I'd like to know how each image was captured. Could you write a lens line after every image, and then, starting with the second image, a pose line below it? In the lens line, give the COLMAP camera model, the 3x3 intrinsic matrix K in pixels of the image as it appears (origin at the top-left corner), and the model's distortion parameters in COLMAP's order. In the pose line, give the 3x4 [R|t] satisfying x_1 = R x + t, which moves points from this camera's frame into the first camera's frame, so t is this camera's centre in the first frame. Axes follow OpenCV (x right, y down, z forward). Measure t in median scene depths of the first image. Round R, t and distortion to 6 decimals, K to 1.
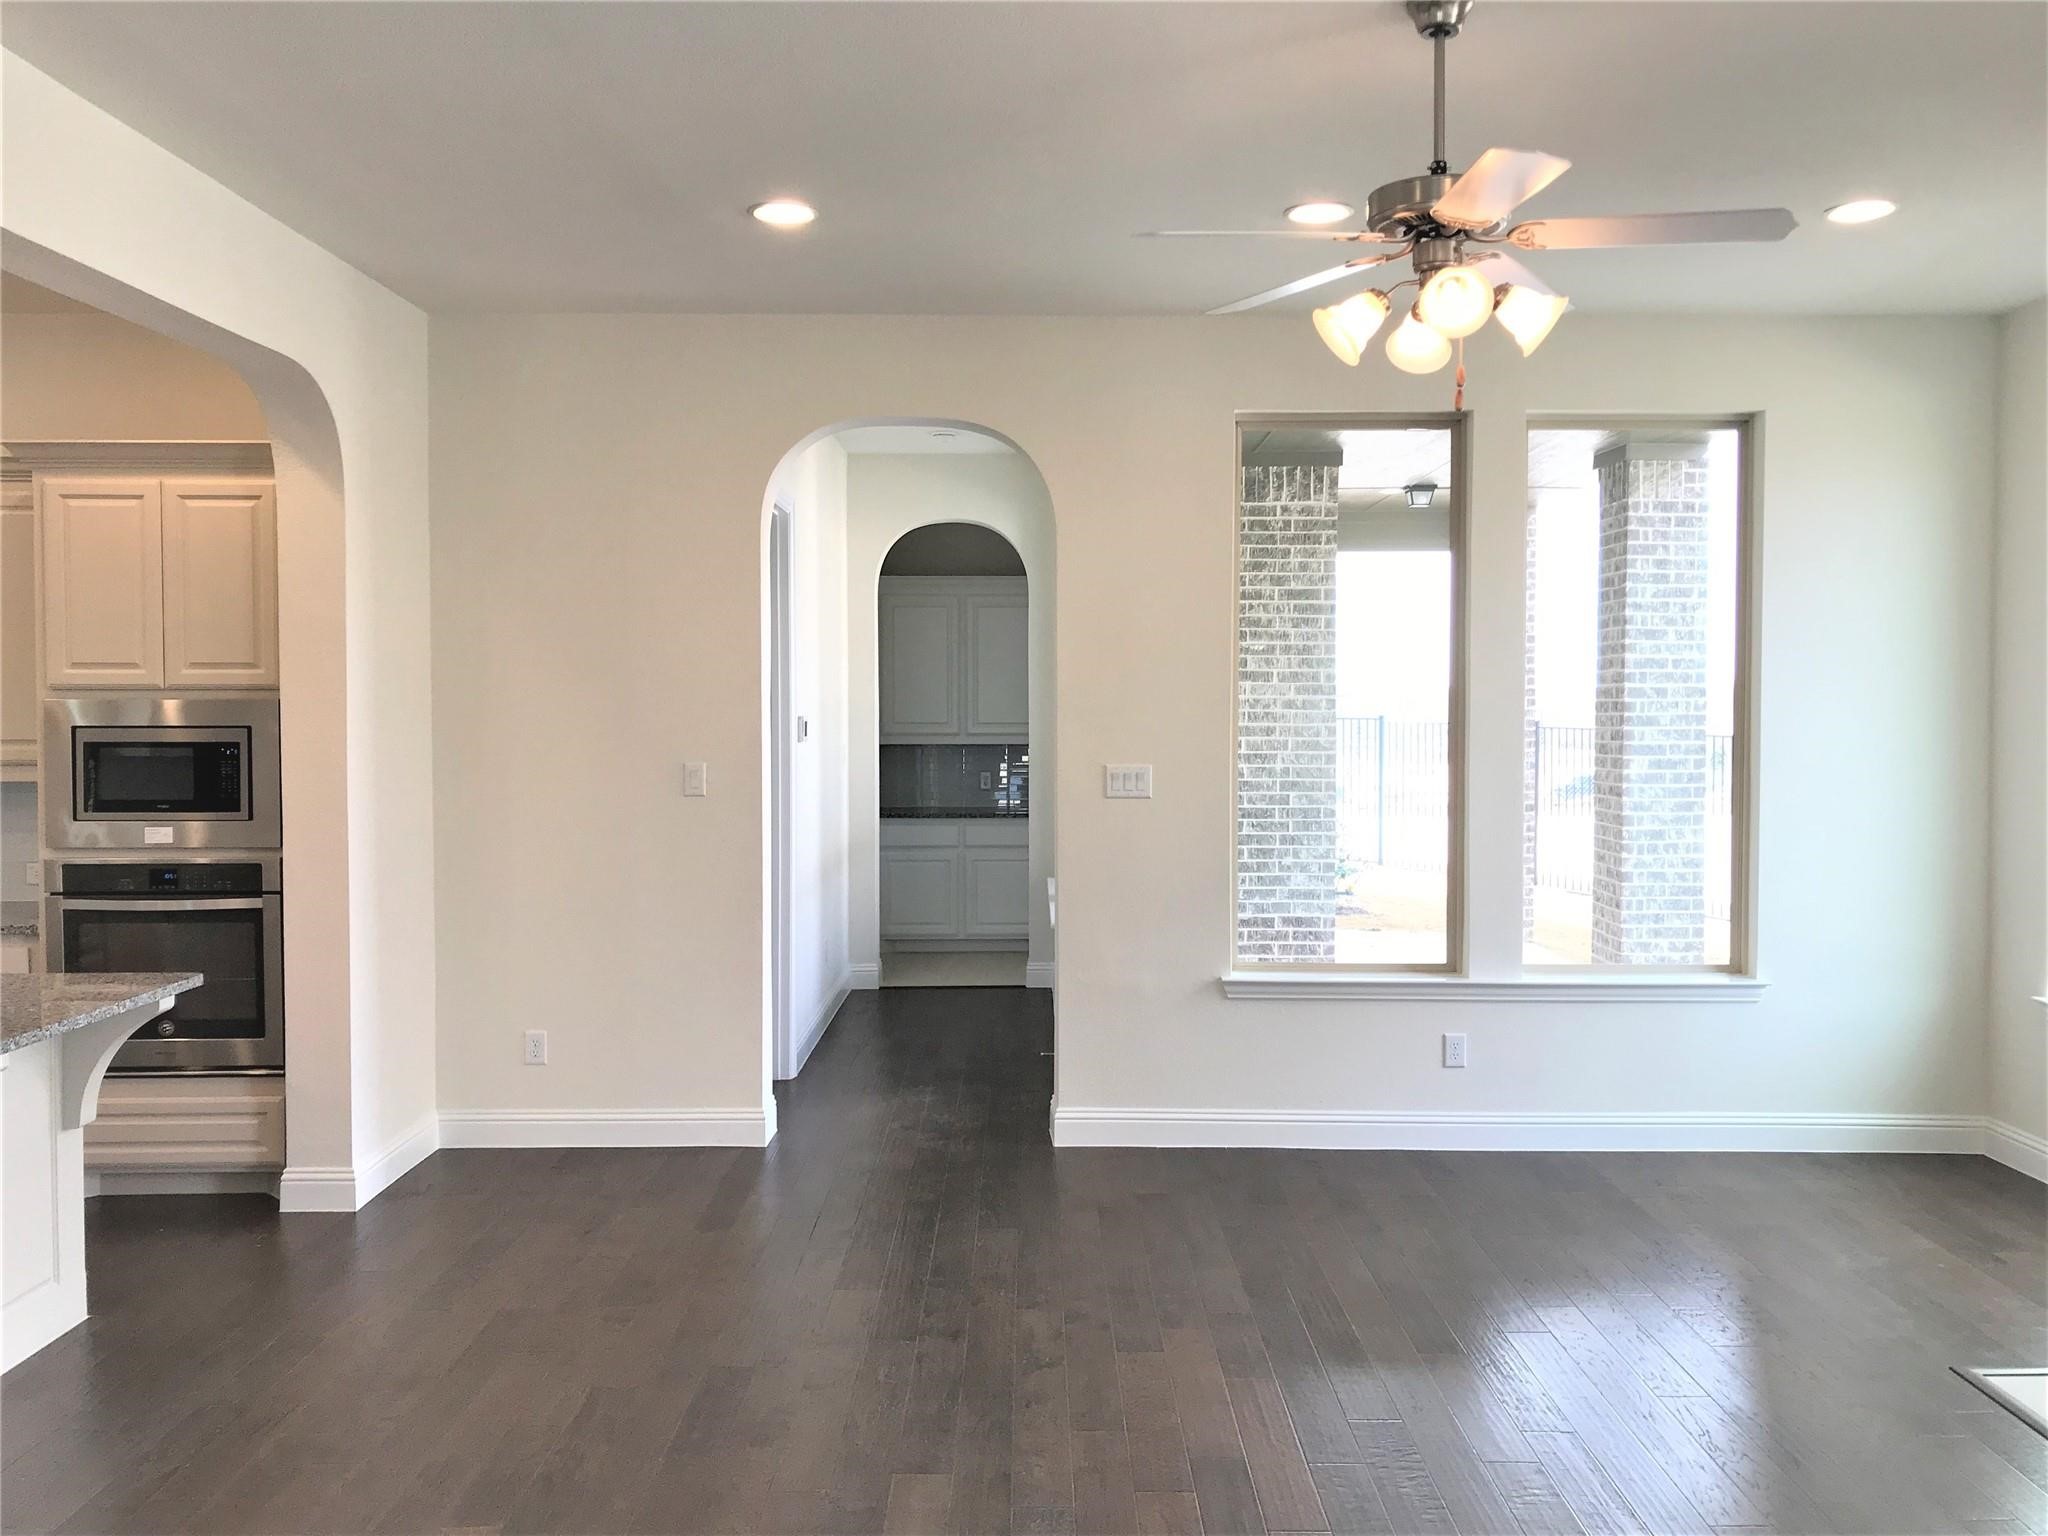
lens RADIAL K [[1663.9, 0, 1030.8], [0, 1663.9, 750.9], [0, 0, 1]] dist [0.072961, -0.132388]
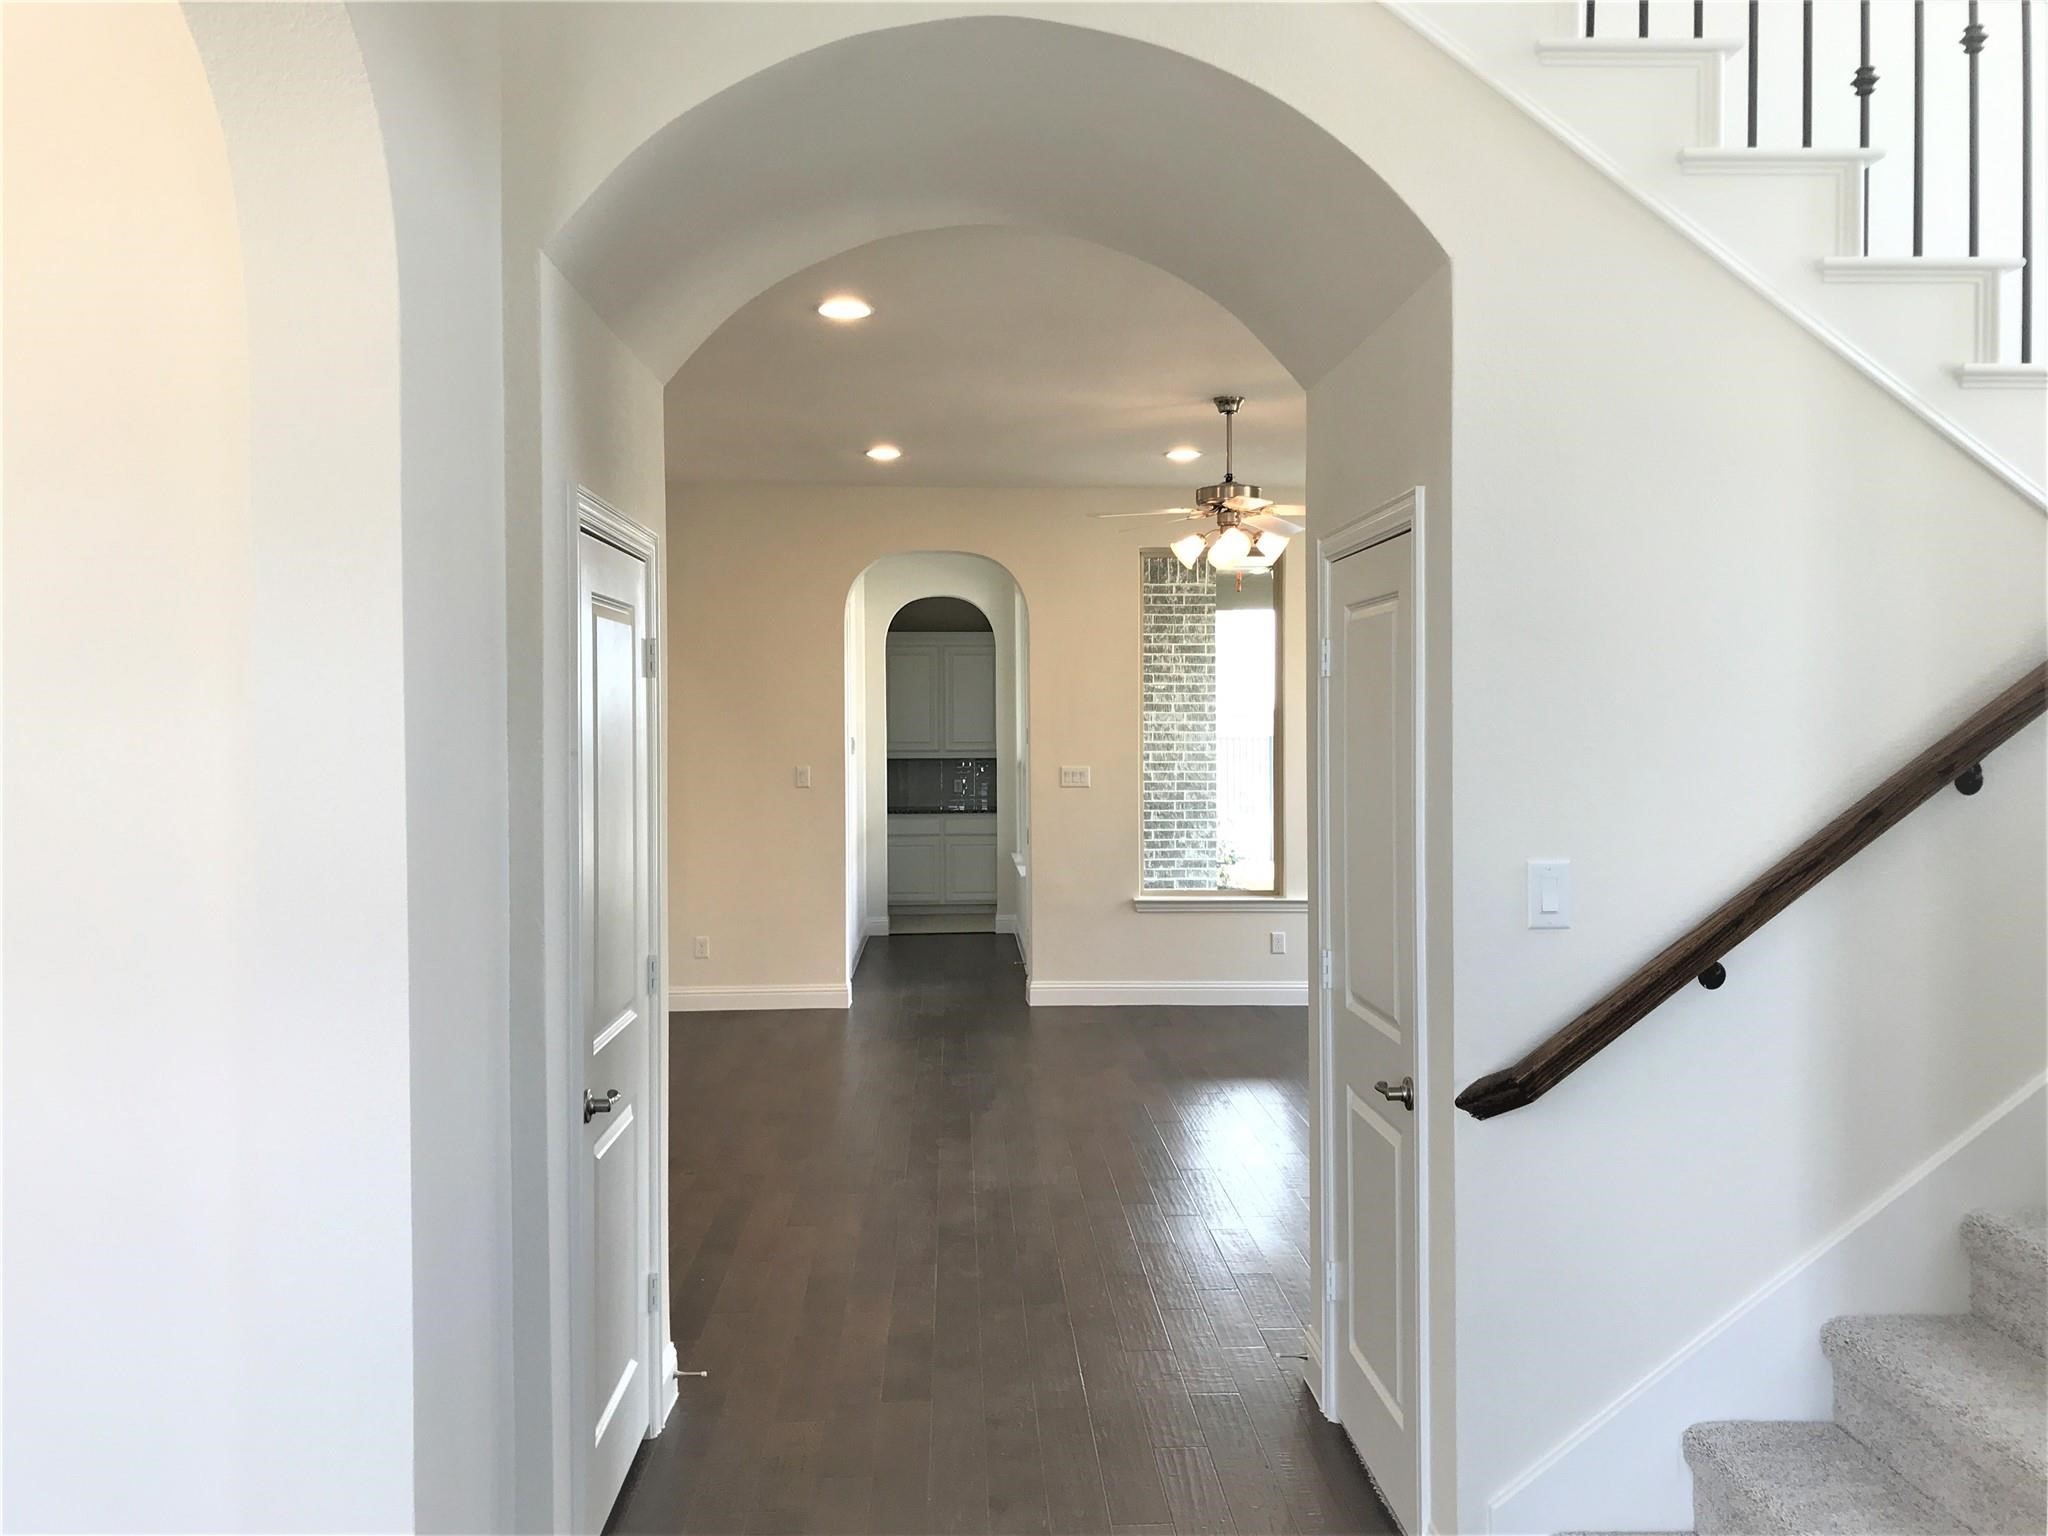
lens RADIAL K [[1663.9, 0, 1030.8], [0, 1663.9, 750.9], [0, 0, 1]] dist [0.072961, -0.132388]
pose [[0.998848, -0.005483, 0.047669, -0.040429], [0.006125, 0.999892, -0.013337, 0.009758], [-0.047591, 0.013614, 0.998774, -0.401770]]
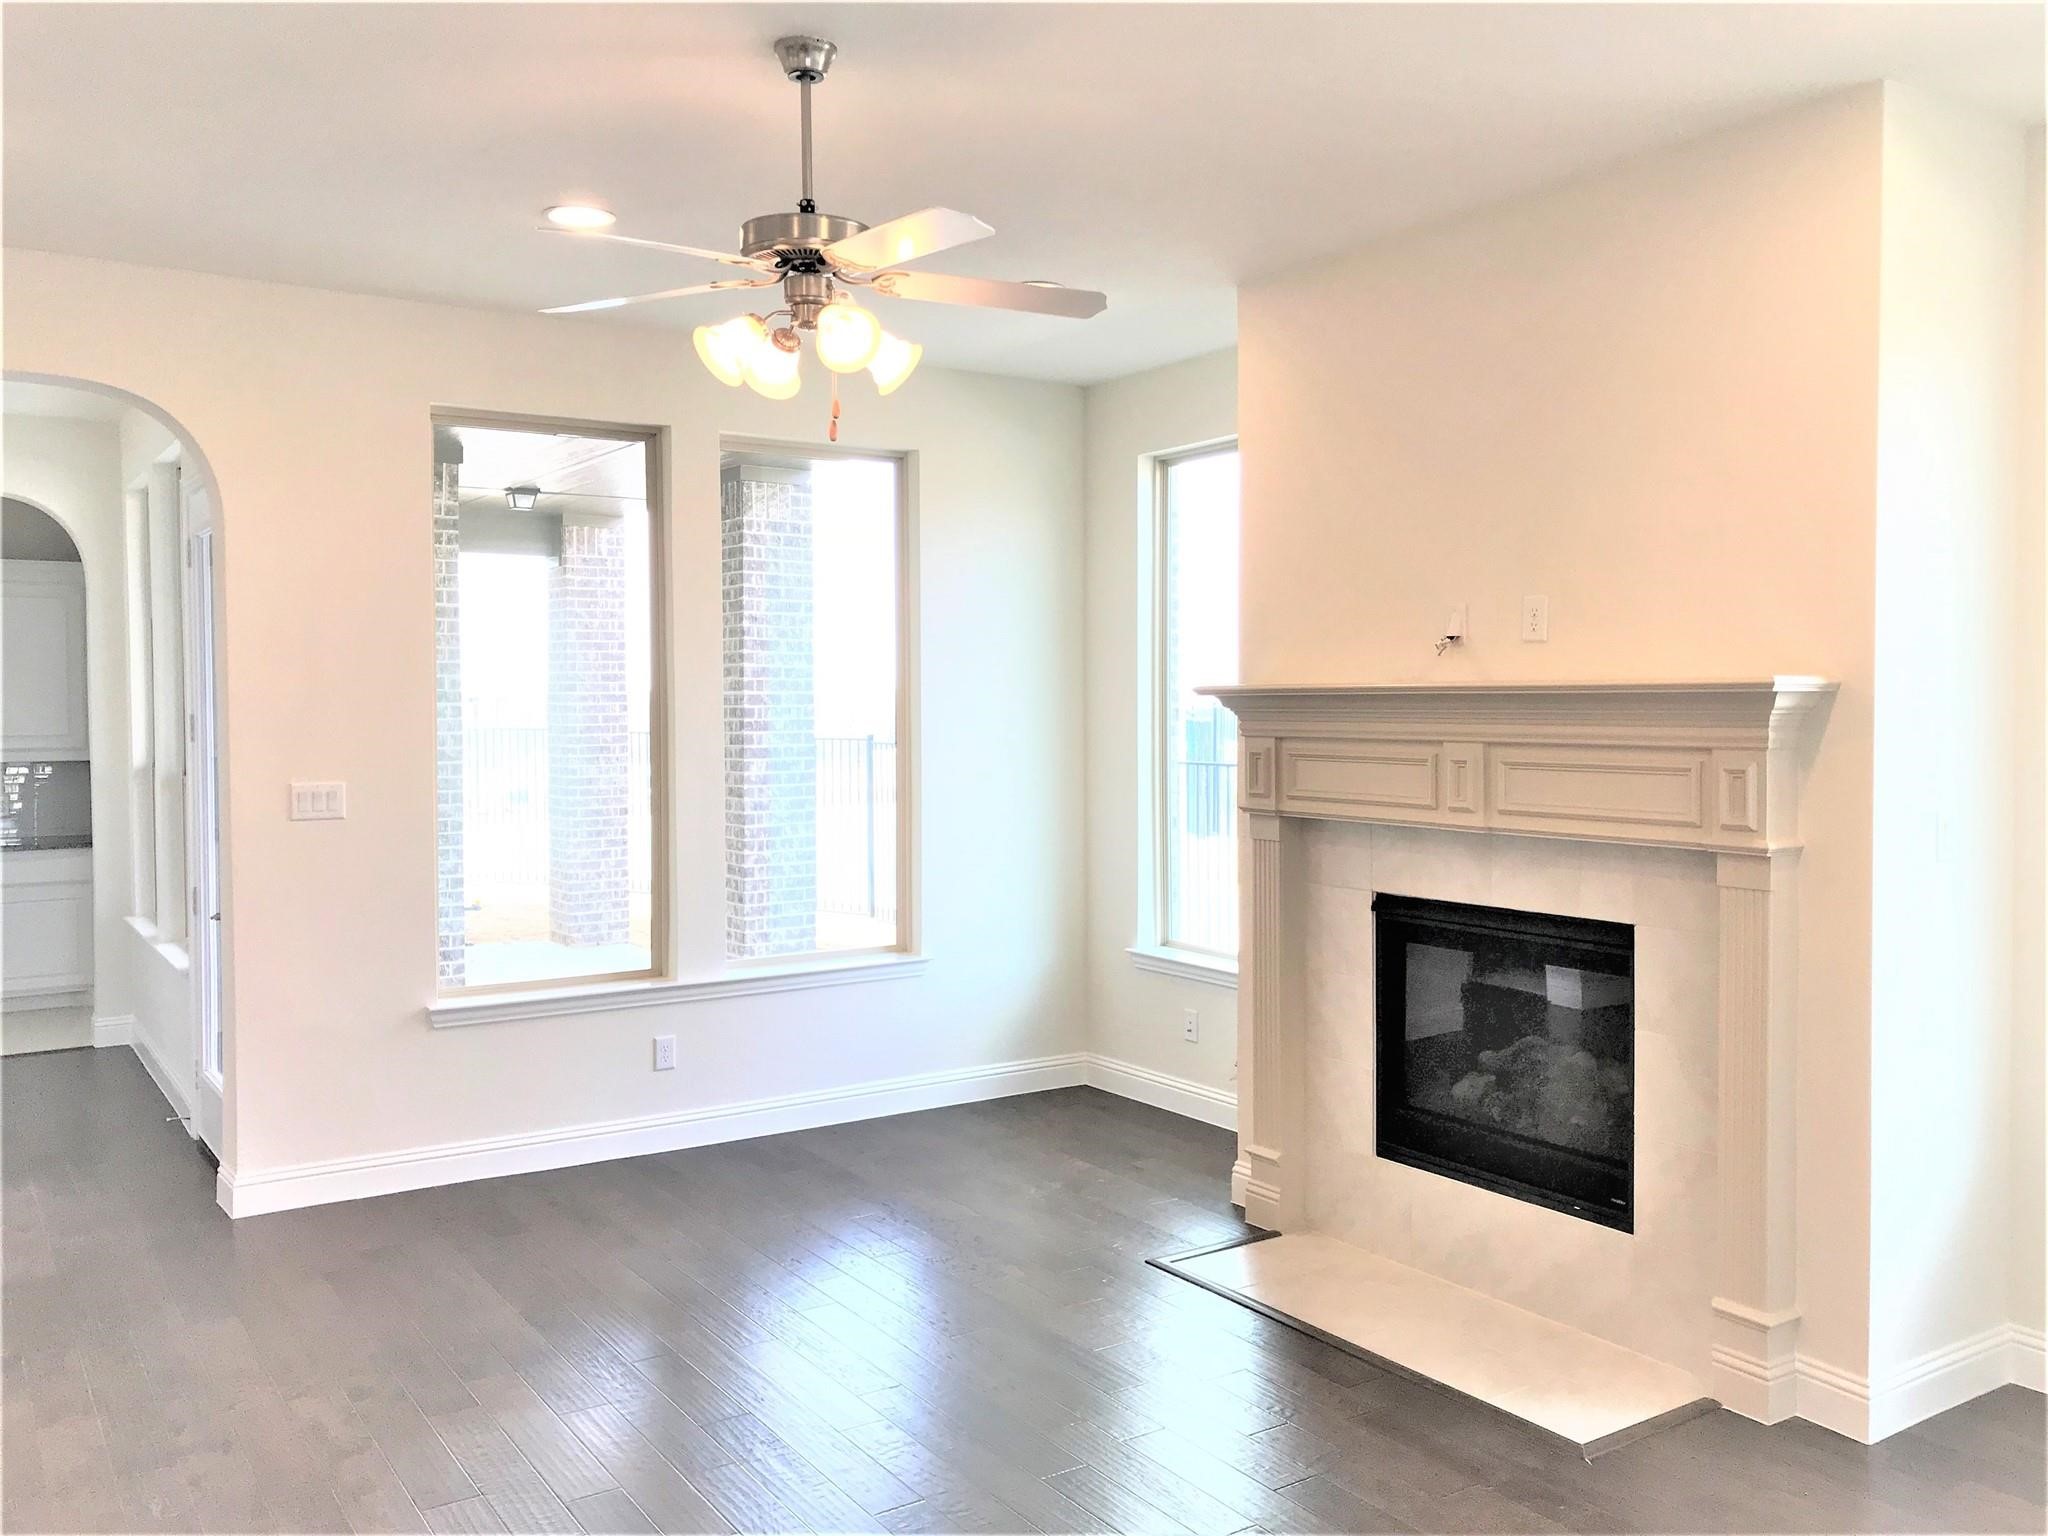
lens RADIAL K [[1663.9, 0, 1030.8], [0, 1663.9, 750.9], [0, 0, 1]] dist [0.072961, -0.132388]
pose [[0.830541, -0.020248, 0.556589, -0.084307], [0.021223, 0.999764, 0.004701, -0.003239], [-0.556552, 0.007908, 0.830775, 0.019943]]
